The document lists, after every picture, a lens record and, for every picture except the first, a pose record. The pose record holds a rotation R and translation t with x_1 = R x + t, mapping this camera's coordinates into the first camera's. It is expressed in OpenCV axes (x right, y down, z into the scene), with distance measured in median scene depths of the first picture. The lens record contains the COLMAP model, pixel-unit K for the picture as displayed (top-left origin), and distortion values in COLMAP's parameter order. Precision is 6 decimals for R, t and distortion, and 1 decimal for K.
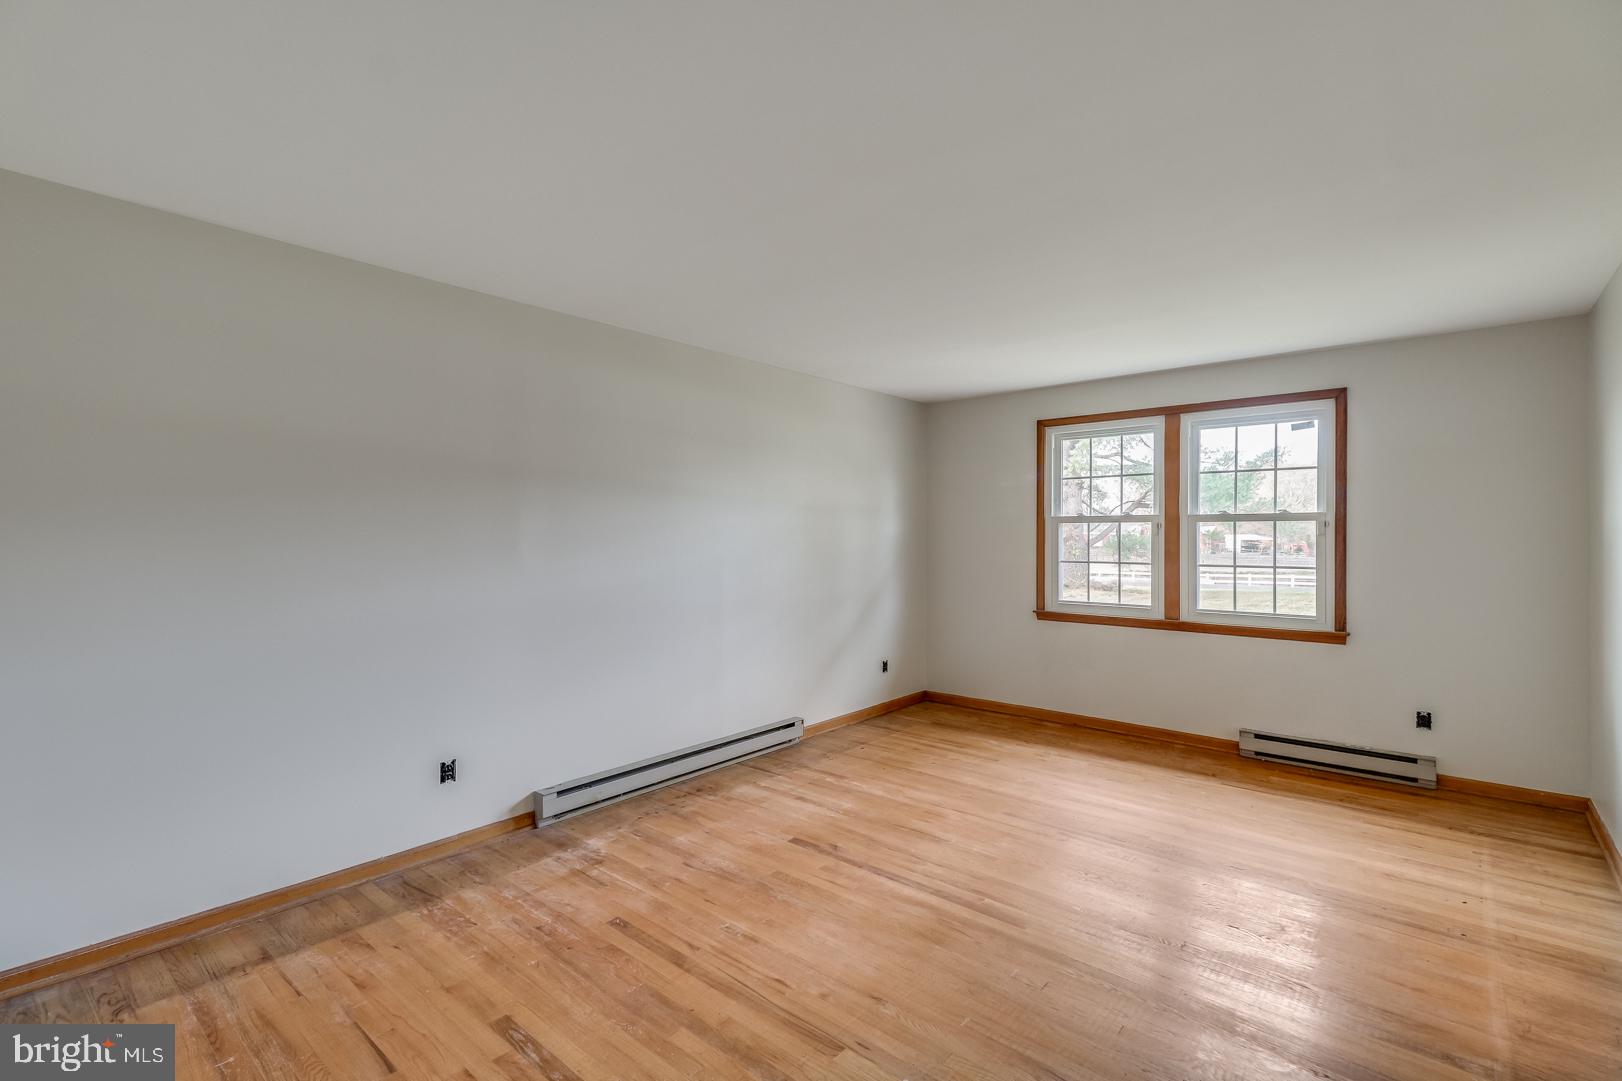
lens RADIAL K [[736.5, 0, 807.4], [0, 736.5, 534.3], [0, 0, 1]] dist [0.022881, -0.016134]
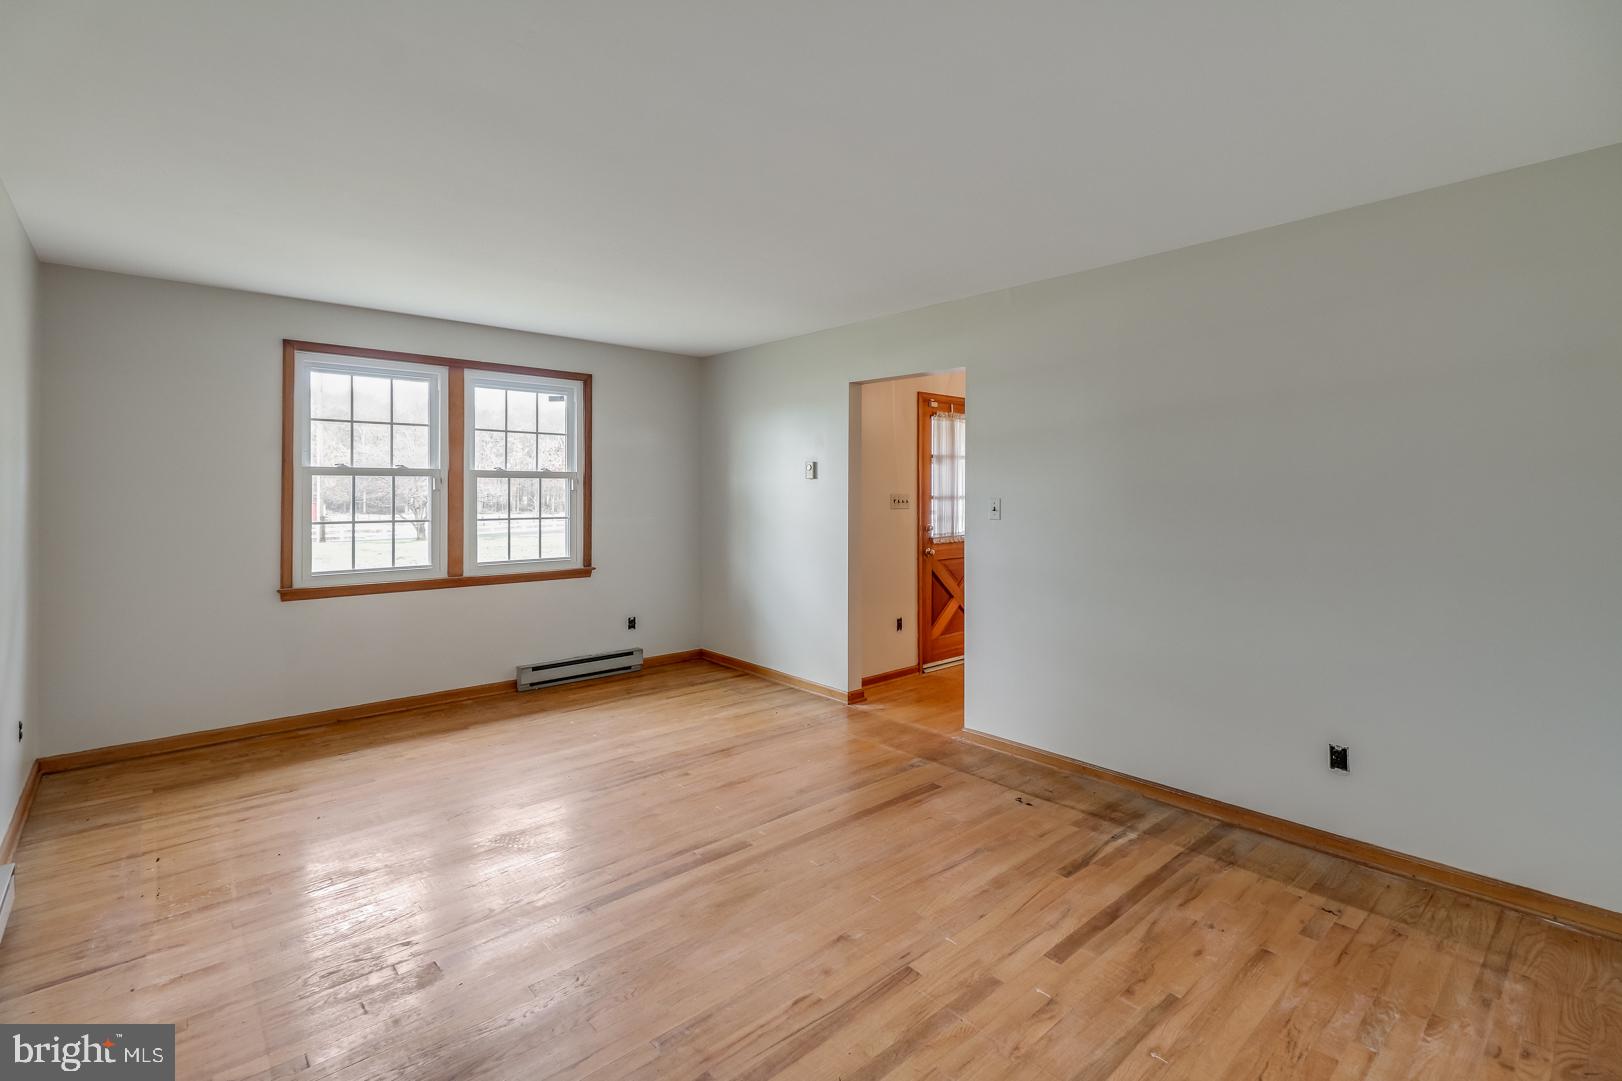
lens RADIAL K [[728.8, 0, 823.8], [0, 728.8, 496.6], [0, 0, 1]] dist [0.001795, -0.000247]
pose [[0.122031, -0.007424, 0.992498, -0.411907], [-0.003191, 0.999964, 0.007872, 0.000343], [-0.992521, -0.004128, 0.122003, 0.404106]]
